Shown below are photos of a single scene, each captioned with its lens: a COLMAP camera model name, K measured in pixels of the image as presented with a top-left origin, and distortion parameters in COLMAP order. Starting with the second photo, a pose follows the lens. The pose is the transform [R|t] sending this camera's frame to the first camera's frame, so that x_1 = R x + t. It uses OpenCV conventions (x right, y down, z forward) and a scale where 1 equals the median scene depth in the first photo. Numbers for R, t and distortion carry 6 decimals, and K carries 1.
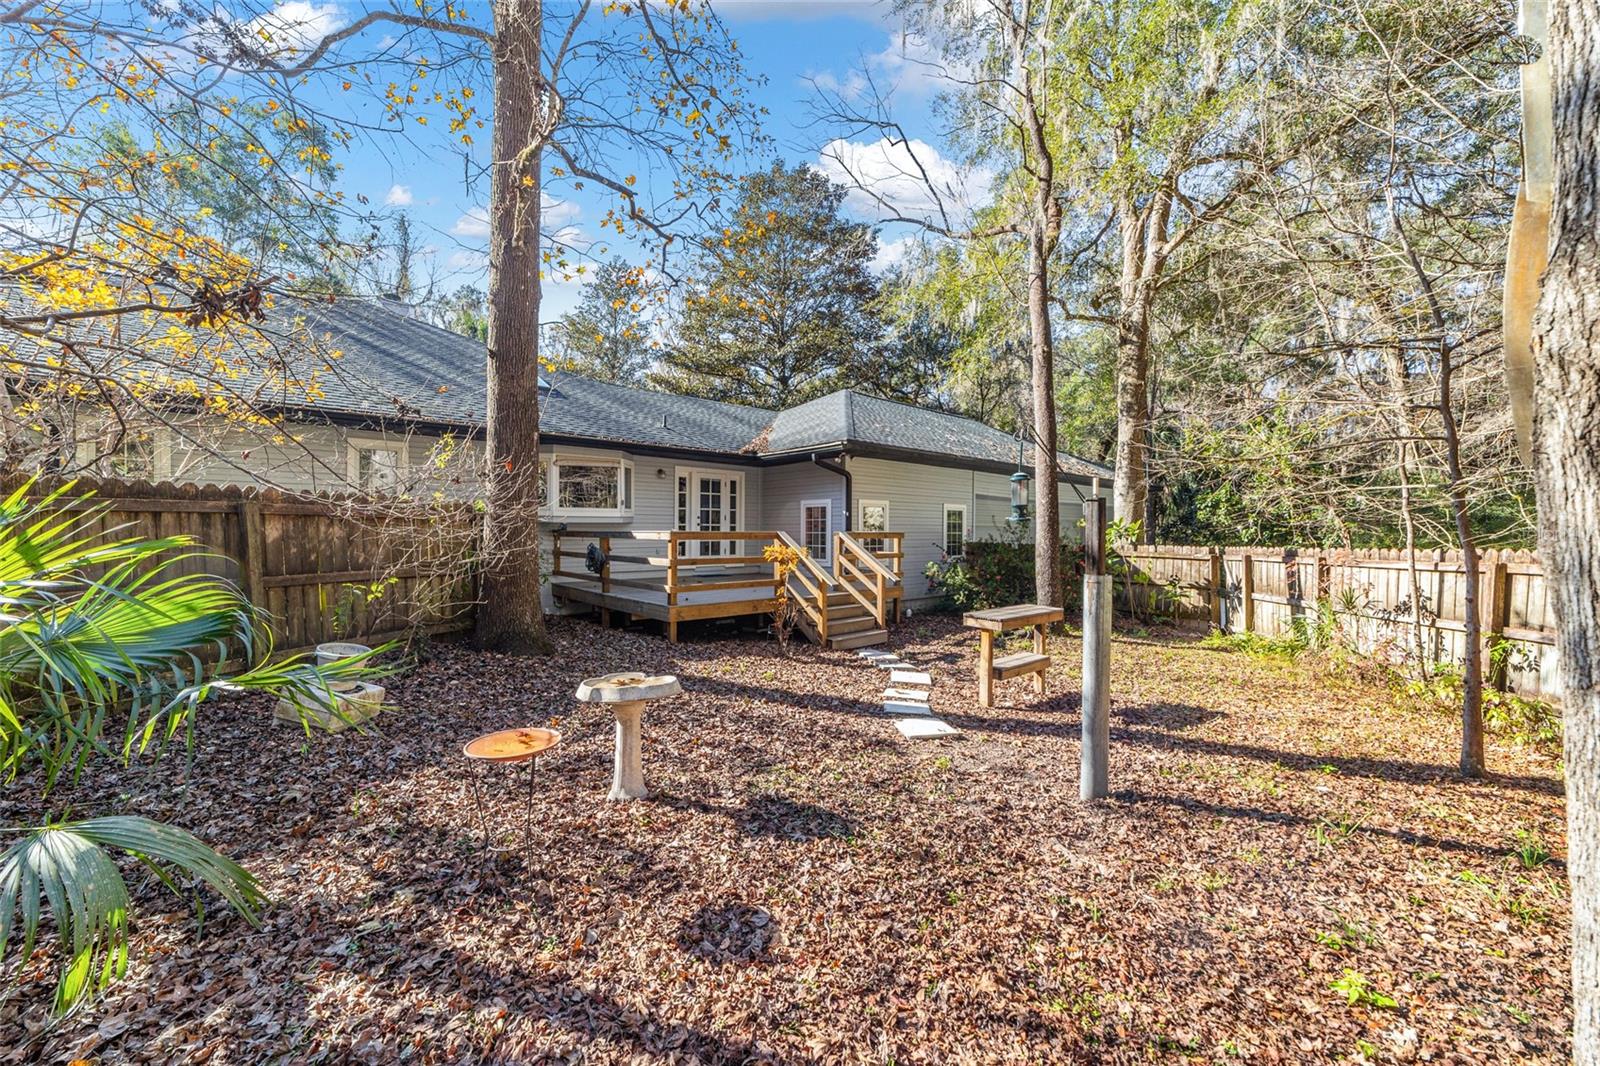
lens RADIAL K [[609.8, 0, 796.5], [0, 609.8, 531.7], [0, 0, 1]] dist [-0.014458, 0.005074]
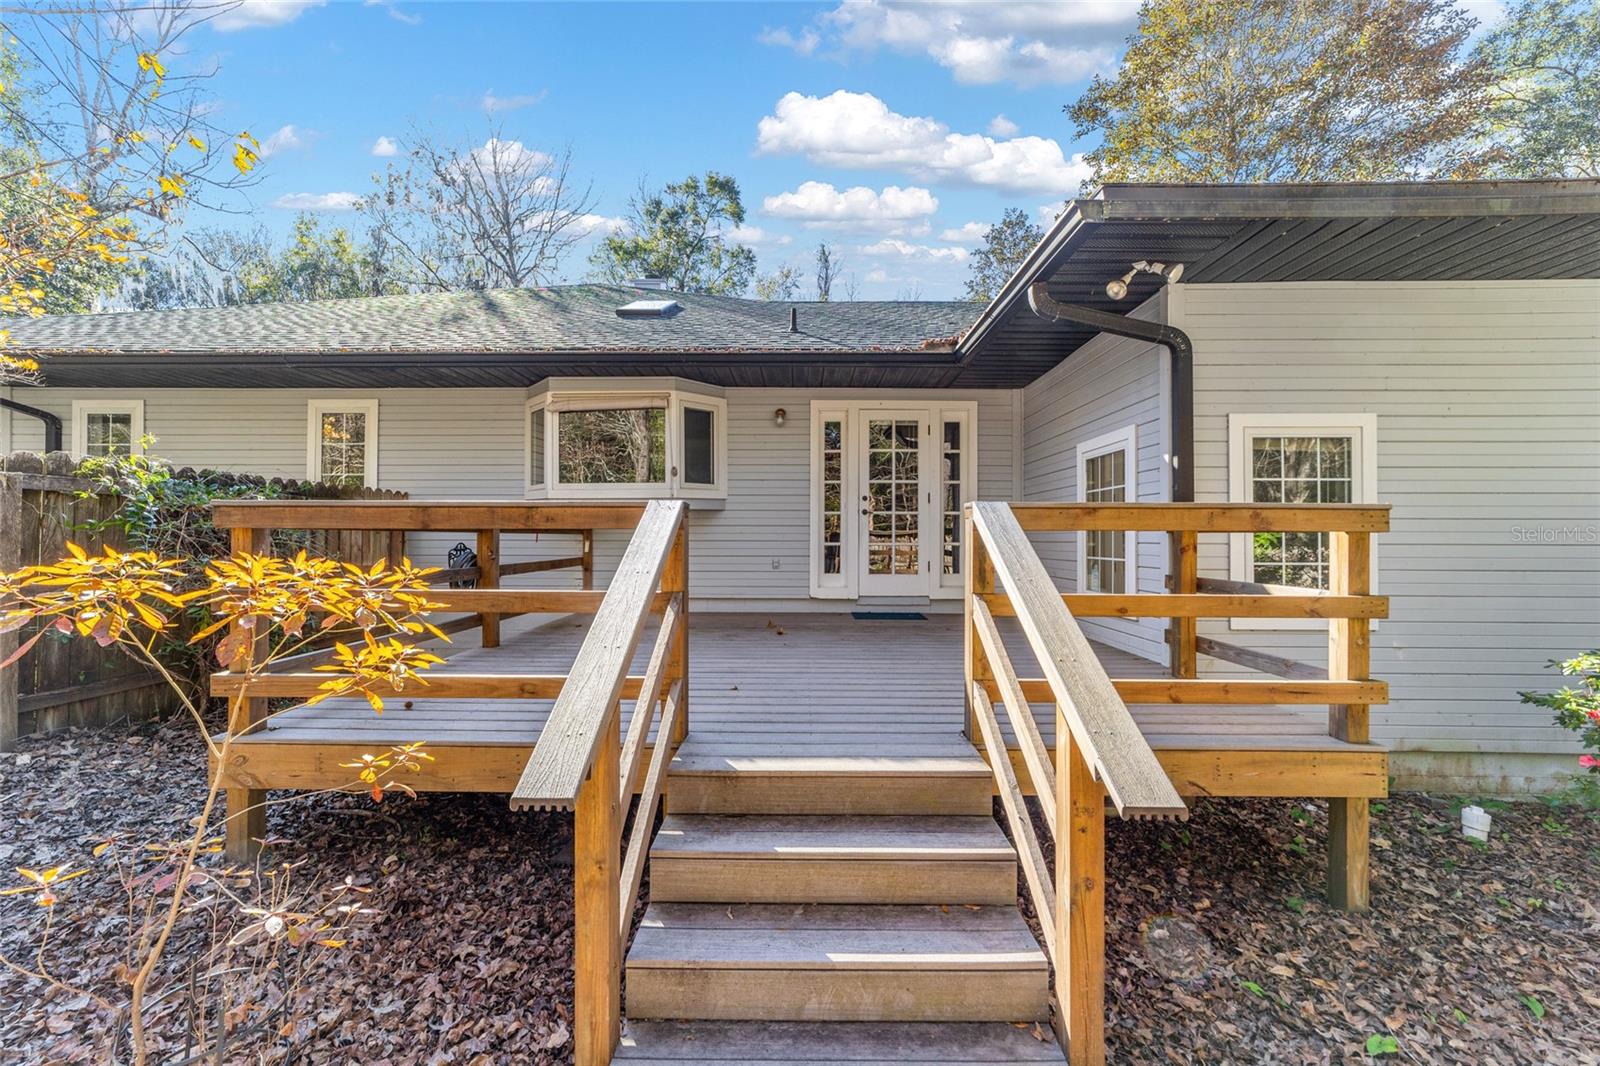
lens RADIAL K [[609.8, 0, 796.5], [0, 609.8, 531.7], [0, 0, 1]] dist [-0.014458, 0.005074]
pose [[0.739207, -0.007955, -0.673432, 0.147315], [-0.002485, 0.999891, -0.014540, 0.012976], [0.673474, 0.012421, 0.739106, 0.620717]]
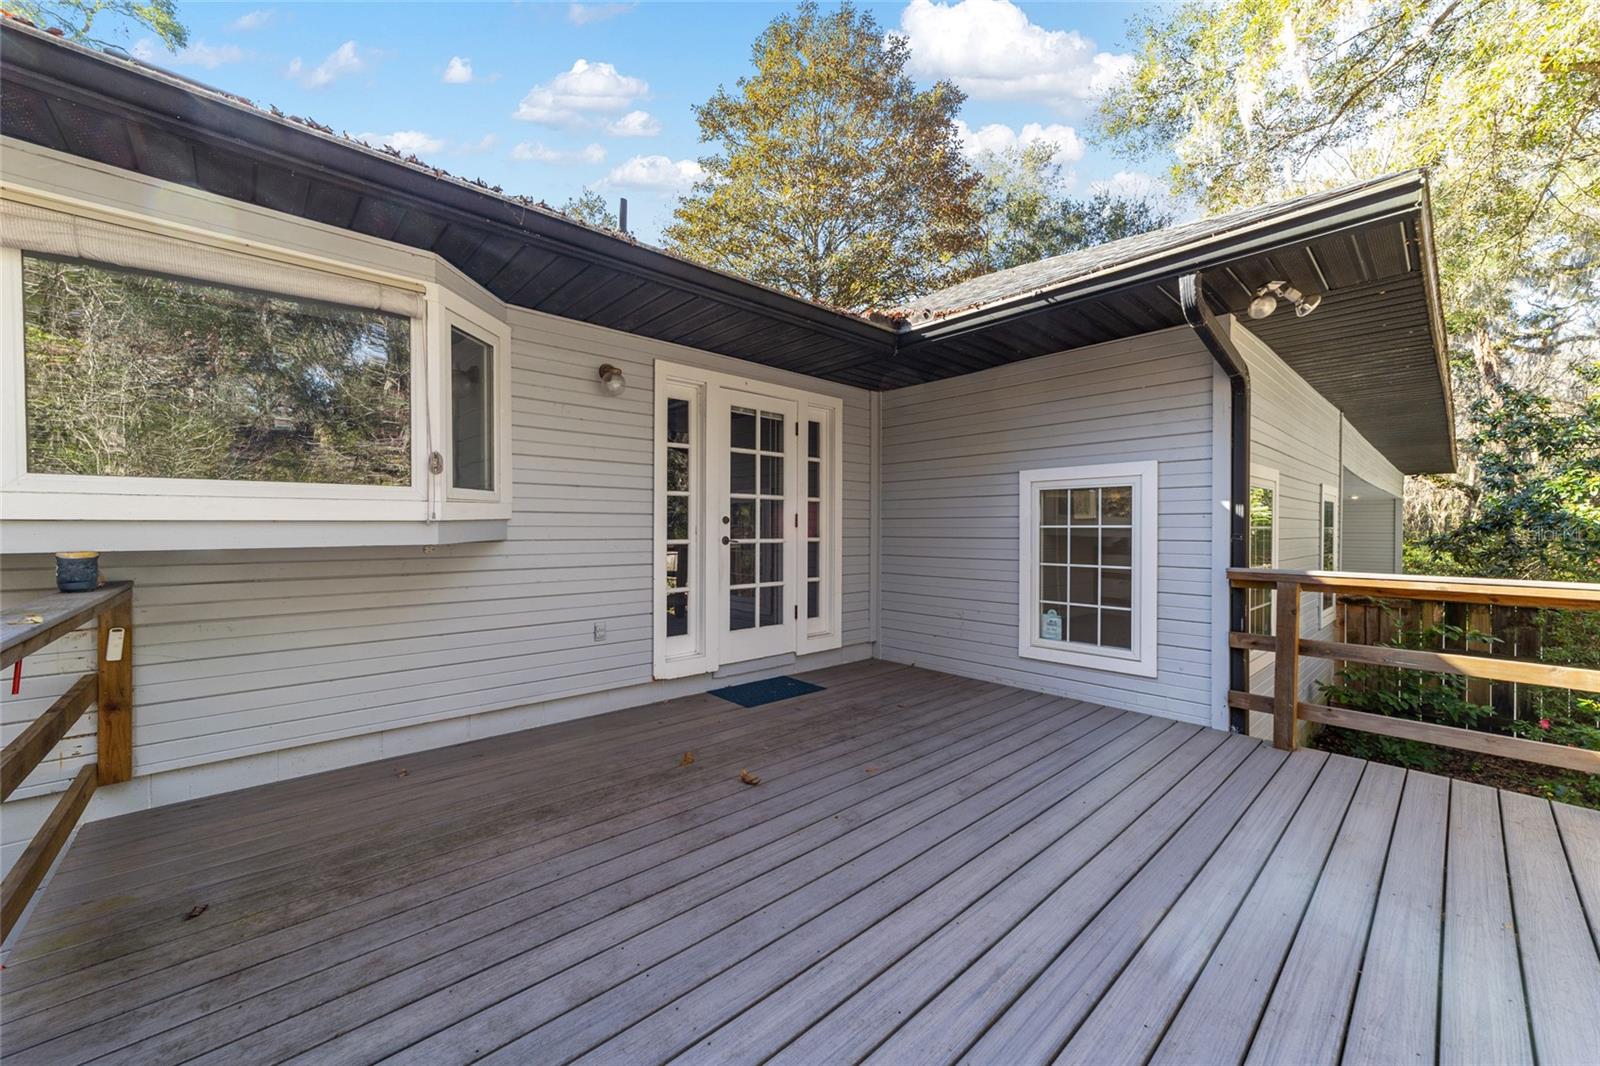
lens RADIAL K [[609.8, 0, 796.5], [0, 609.8, 531.7], [0, 0, 1]] dist [-0.014458, 0.005074]
pose [[0.999924, -0.001073, 0.012245, -0.132195], [0.001059, 0.999999, 0.001130, -0.017960], [-0.012247, -0.001117, 0.999924, 0.695122]]
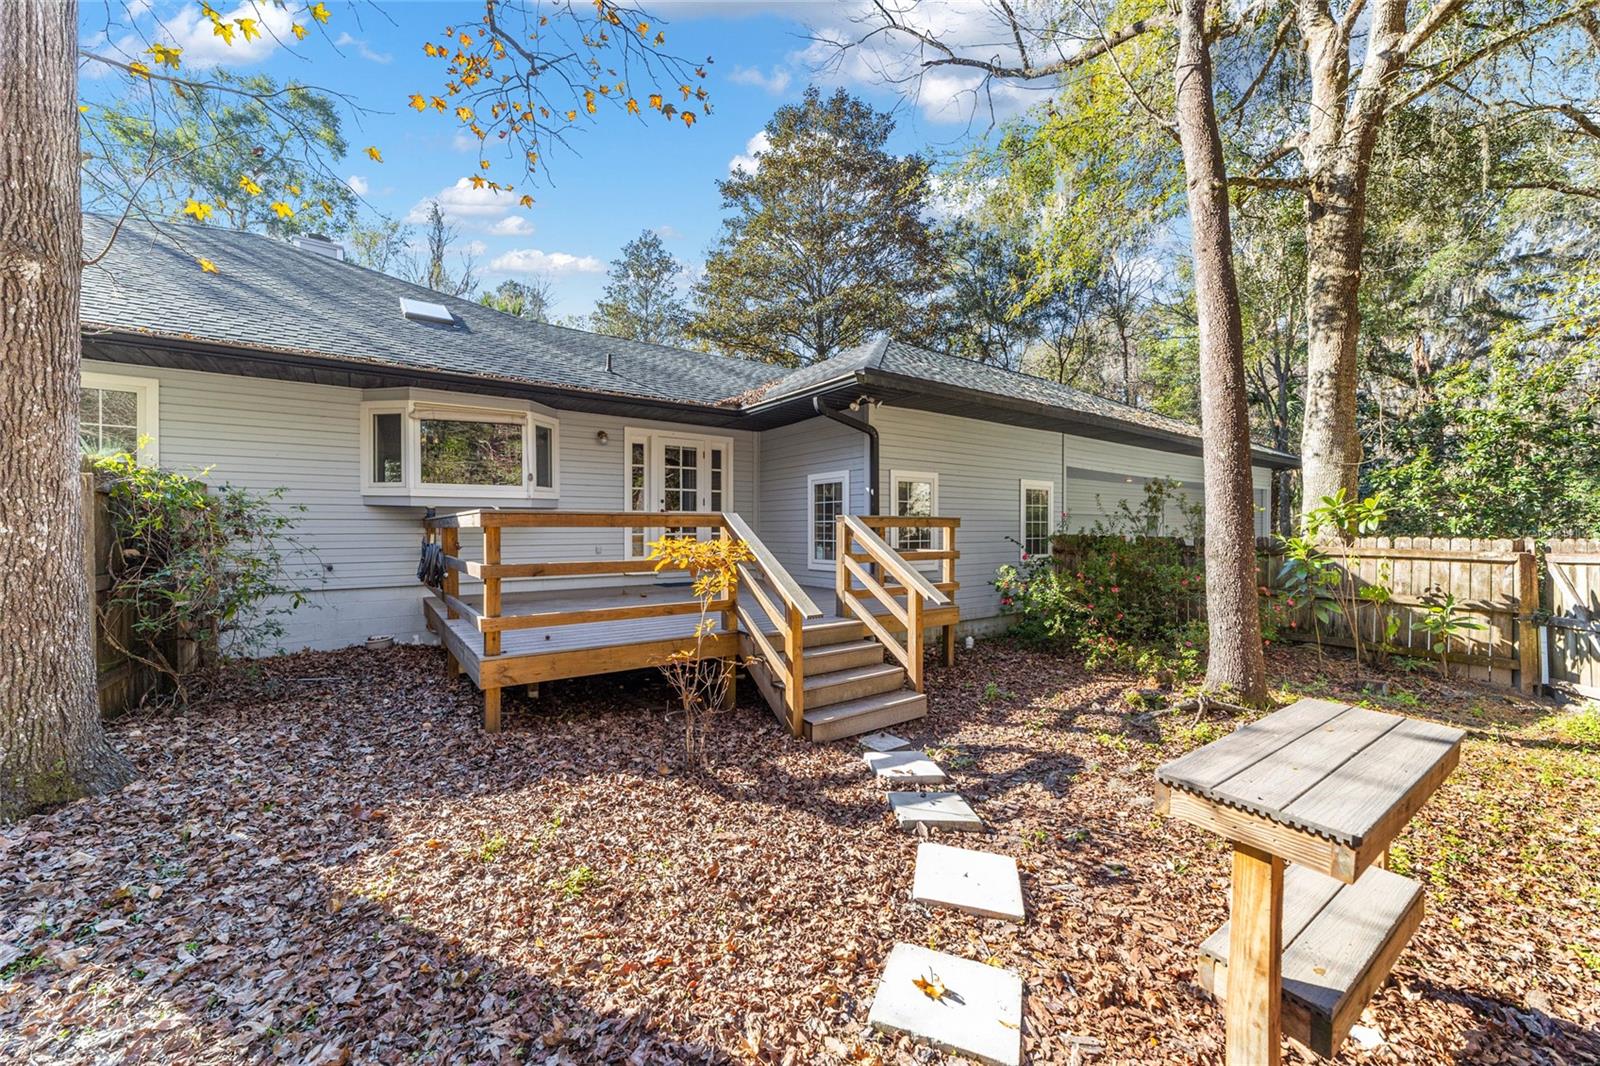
lens RADIAL K [[609.8, 0, 796.5], [0, 609.8, 531.7], [0, 0, 1]] dist [-0.014458, 0.005074]
pose [[0.994999, -0.005588, -0.099731, 0.066362], [0.005843, 0.999980, 0.002265, 0.011640], [0.099716, -0.002837, 0.995012, 0.335832]]
